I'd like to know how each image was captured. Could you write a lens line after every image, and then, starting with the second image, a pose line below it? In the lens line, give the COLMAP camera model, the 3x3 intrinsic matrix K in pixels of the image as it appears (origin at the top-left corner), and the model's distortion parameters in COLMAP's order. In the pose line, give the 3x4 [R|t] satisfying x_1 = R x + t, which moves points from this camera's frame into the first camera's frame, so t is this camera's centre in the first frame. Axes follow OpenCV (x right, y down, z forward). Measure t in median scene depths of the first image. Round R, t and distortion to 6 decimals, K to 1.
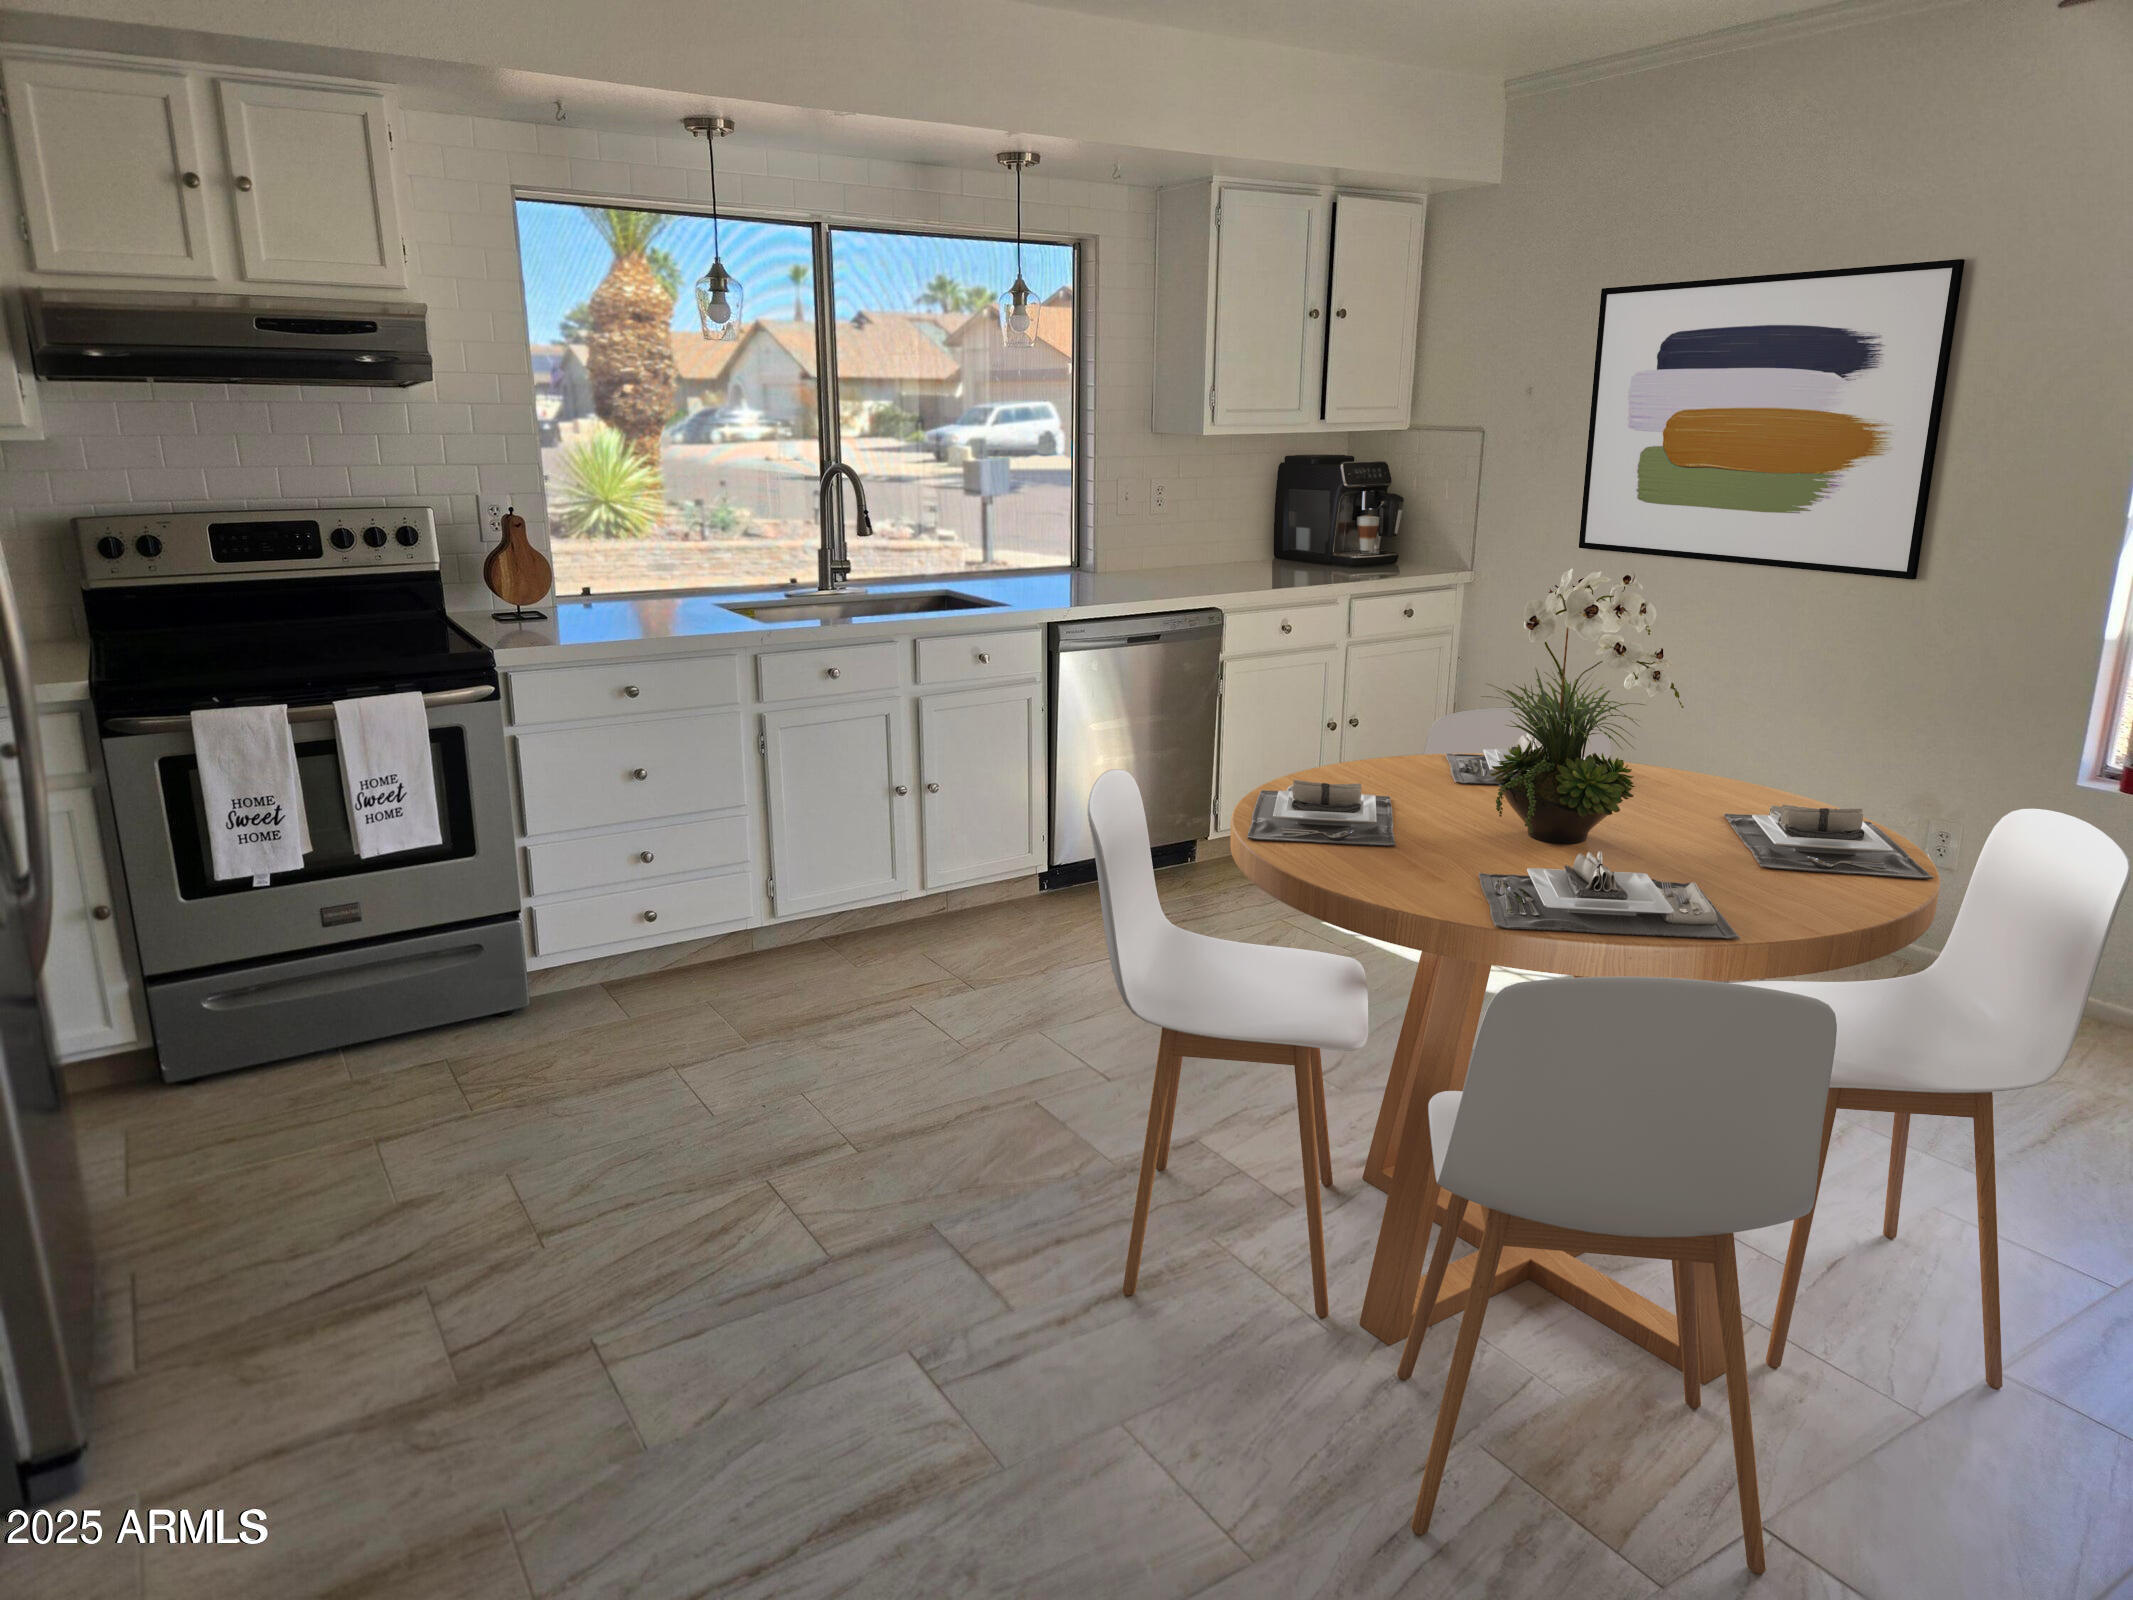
lens RADIAL K [[1439.4, 0, 1062.5], [0, 1439.4, 797.7], [0, 0, 1]] dist [0.048373, -0.000069]
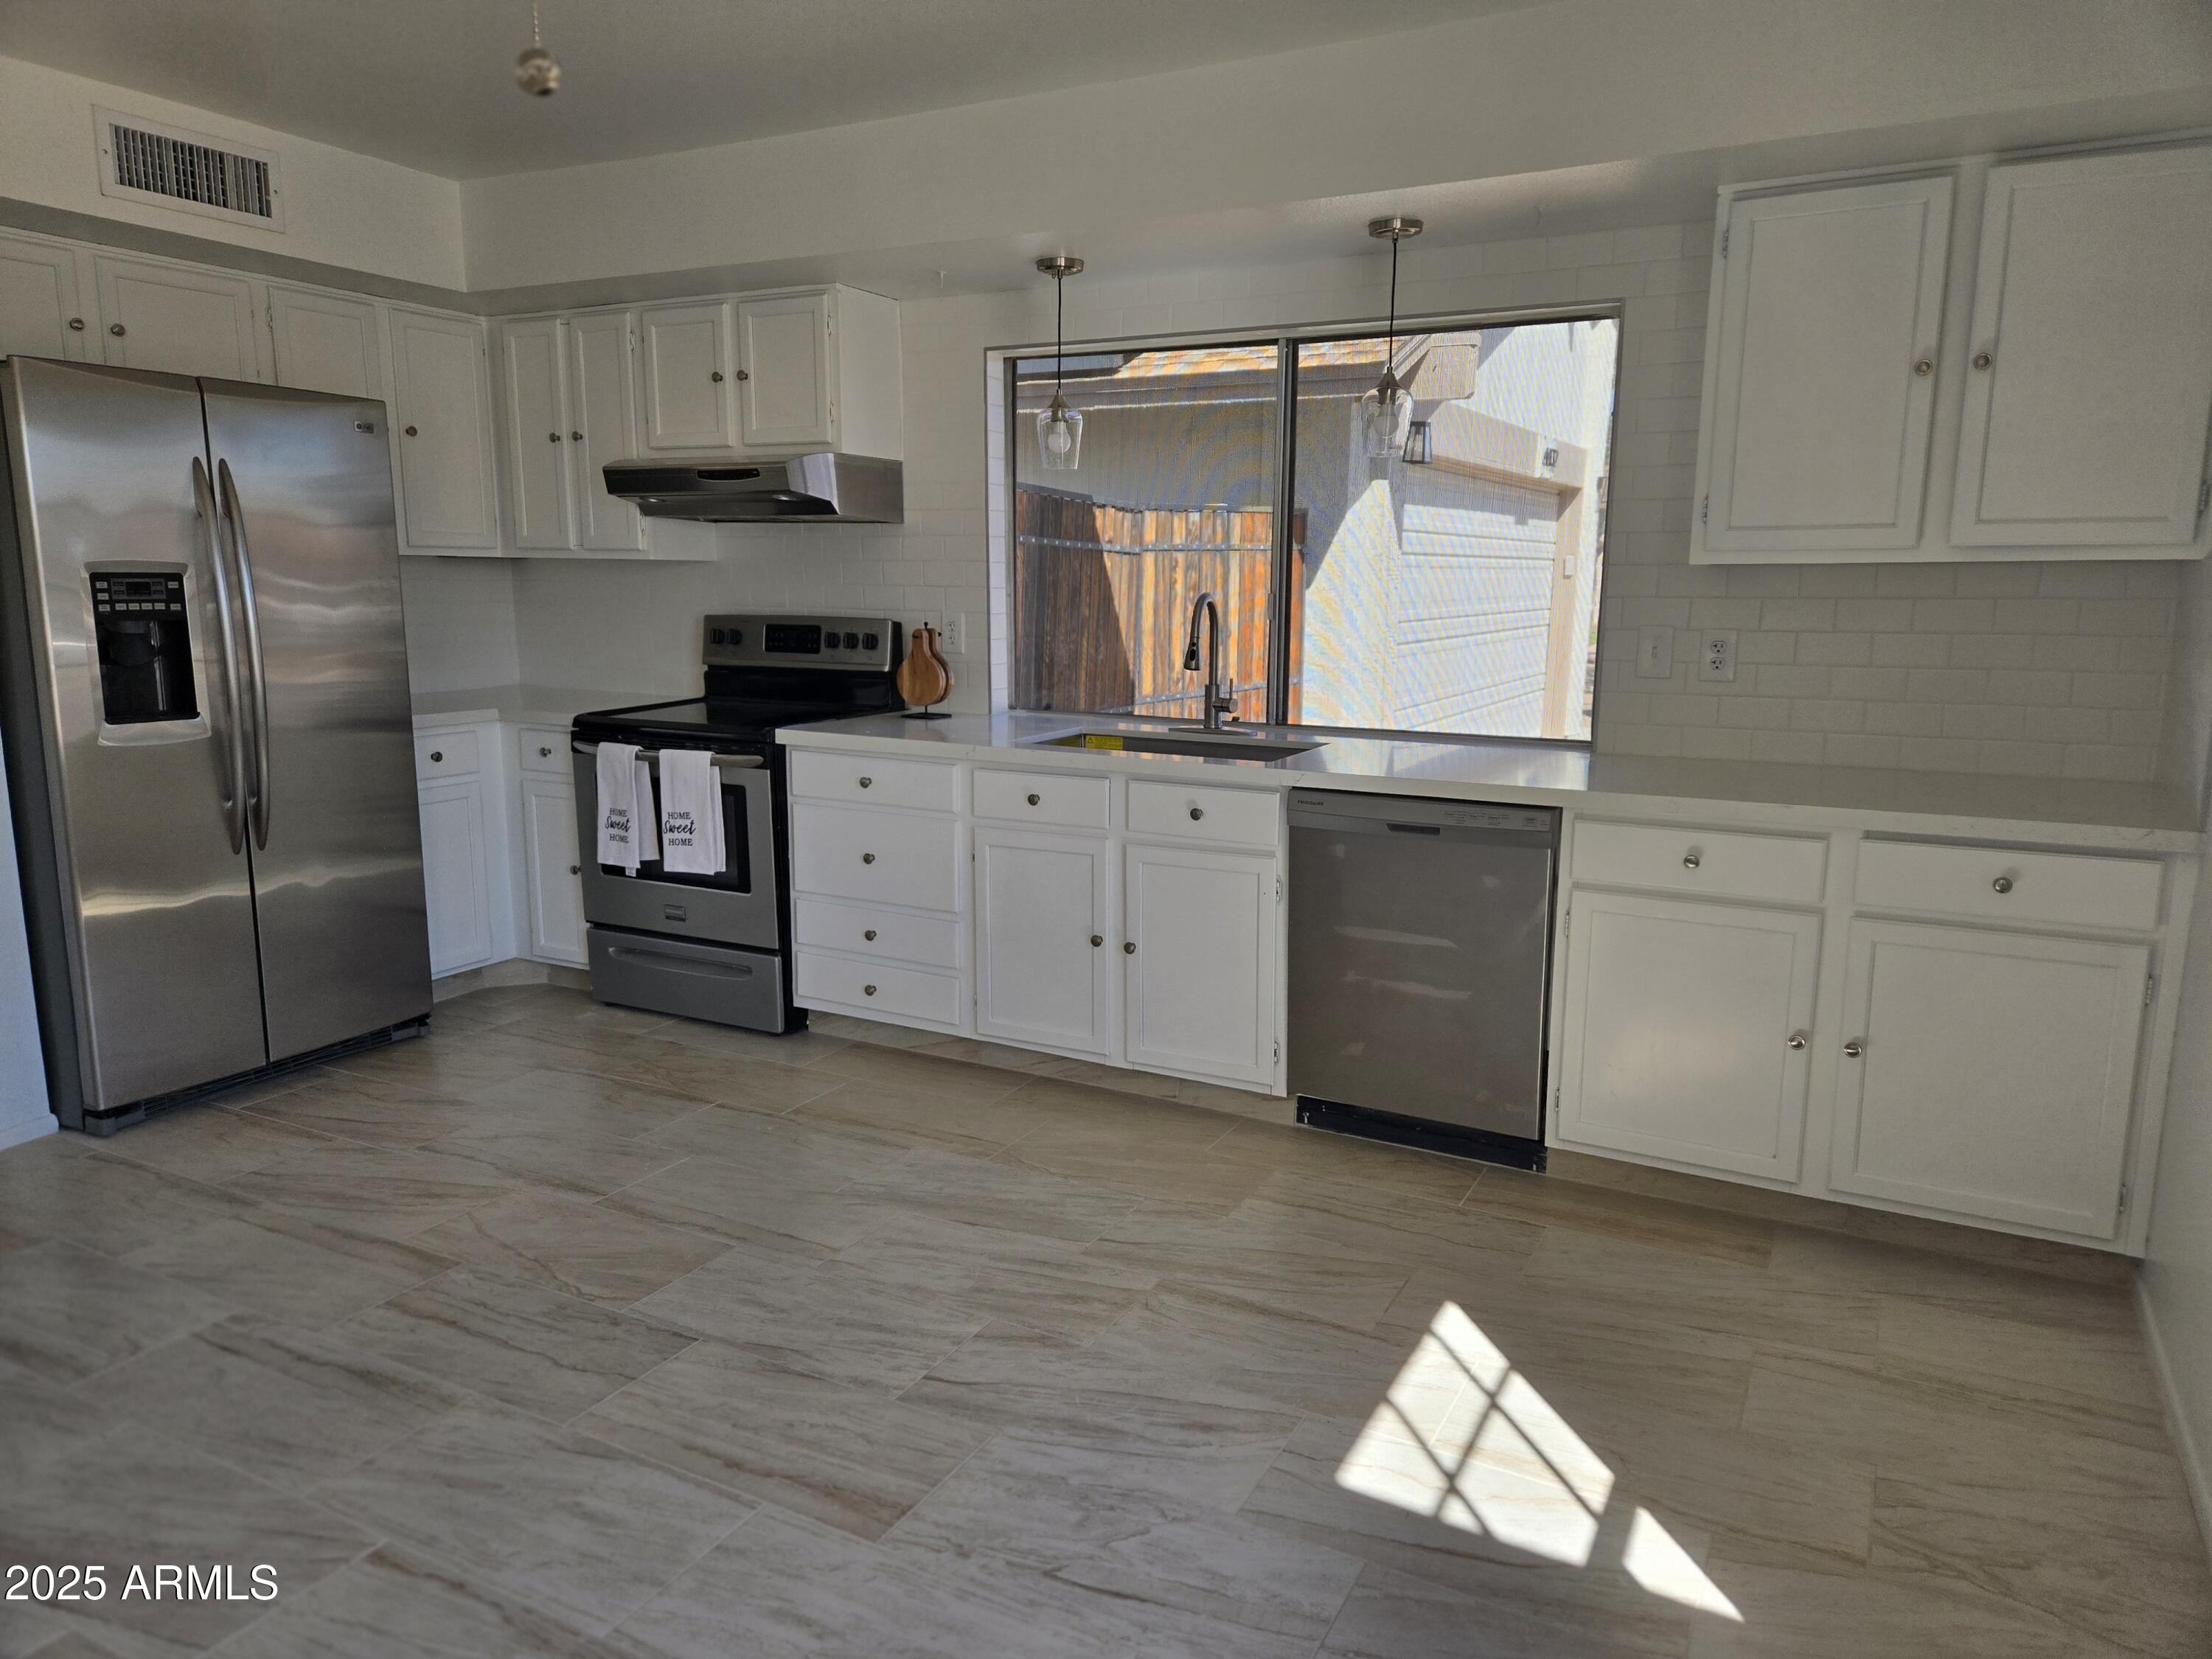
lens RADIAL K [[1492.7, 0, 1104.2], [0, 1492.7, 825.1], [0, 0, 1]] dist [0.048373, -0.000069]
pose [[0.482661, 0.147873, -0.863233, 0.842408], [-0.233984, 0.971588, 0.035607, -0.134517], [0.843973, 0.184797, 0.503548, 0.626672]]
